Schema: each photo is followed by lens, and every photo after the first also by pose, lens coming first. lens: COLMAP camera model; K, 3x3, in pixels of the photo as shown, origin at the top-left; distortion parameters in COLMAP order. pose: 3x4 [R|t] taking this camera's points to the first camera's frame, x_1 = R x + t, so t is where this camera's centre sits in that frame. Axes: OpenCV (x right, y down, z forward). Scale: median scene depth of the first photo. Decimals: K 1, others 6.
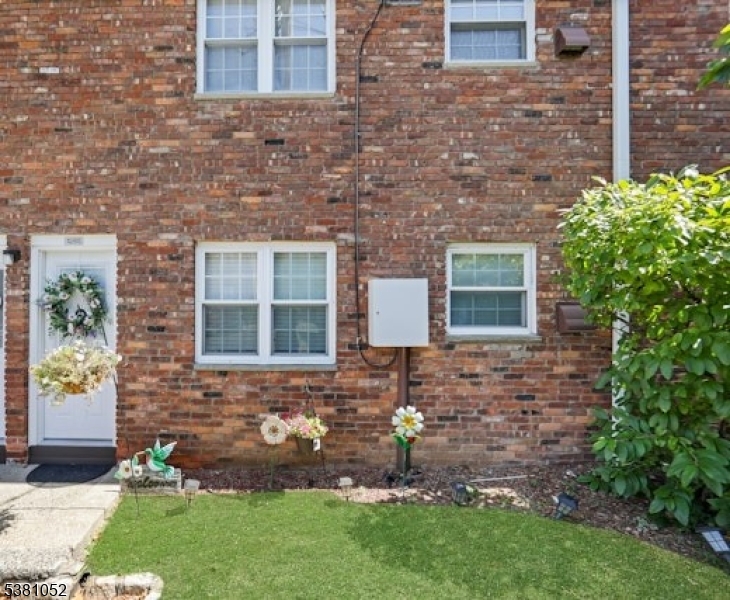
lens RADIAL K [[306.3, 0, 362.4], [0, 306.3, 295.8], [0, 0, 1]] dist [-0.011861, 0.001647]
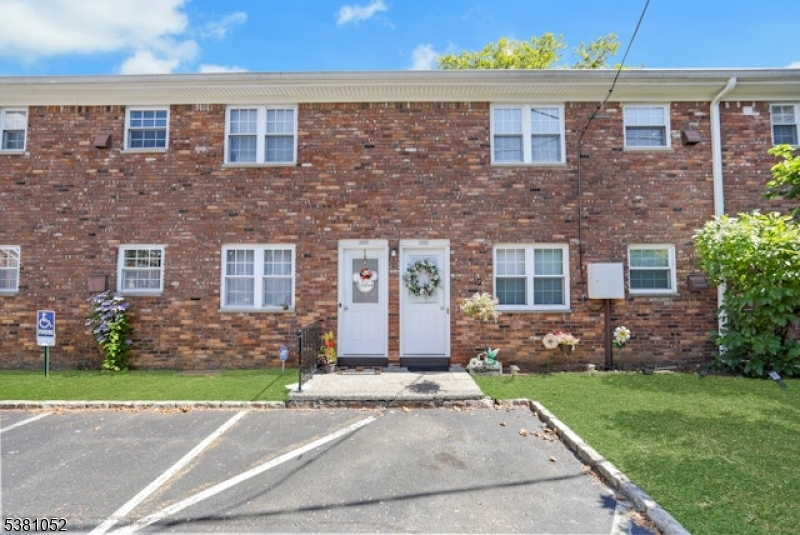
lens RADIAL K [[330.1, 0, 402.7], [0, 330.1, 268.9], [0, 0, 1]] dist [-0.008448, 0.000055]
pose [[0.999896, -0.003843, 0.013918, -1.129621], [0.004339, 0.999352, -0.035742, 0.046443], [-0.013771, 0.035799, 0.999264, -0.983840]]
